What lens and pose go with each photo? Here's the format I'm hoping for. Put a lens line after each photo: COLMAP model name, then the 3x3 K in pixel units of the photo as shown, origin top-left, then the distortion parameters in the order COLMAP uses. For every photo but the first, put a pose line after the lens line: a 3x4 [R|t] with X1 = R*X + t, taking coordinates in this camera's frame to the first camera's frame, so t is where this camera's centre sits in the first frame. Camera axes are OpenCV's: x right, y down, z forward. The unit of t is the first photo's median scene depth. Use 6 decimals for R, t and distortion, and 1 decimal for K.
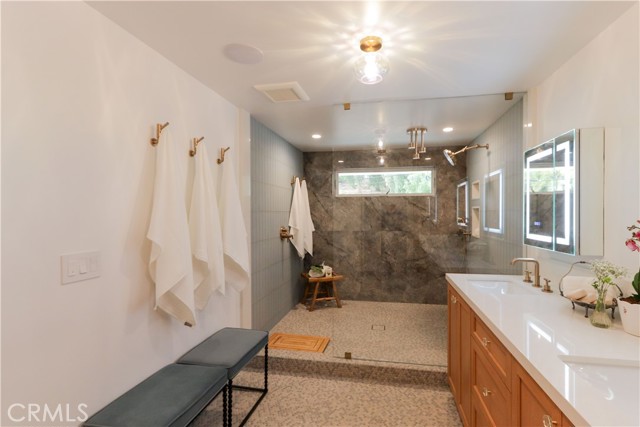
lens RADIAL K [[301.9, 0, 331.7], [0, 301.9, 225.9], [0, 0, 1]] dist [-0.000075, 0.000276]
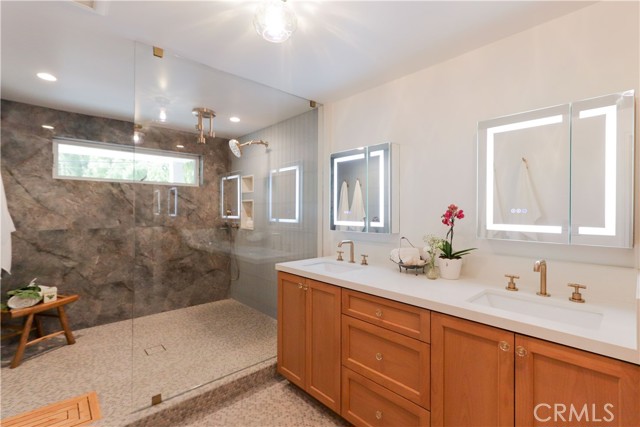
lens RADIAL K [[296.1, 0, 317.2], [0, 296.1, 216.7], [0, 0, 1]] dist [-0.000023, 0.000543]
pose [[0.600850, -0.010520, 0.799292, -0.171547], [0.026214, 0.999635, -0.006548, 0.006999], [-0.798932, 0.024887, 0.600907, 0.165632]]
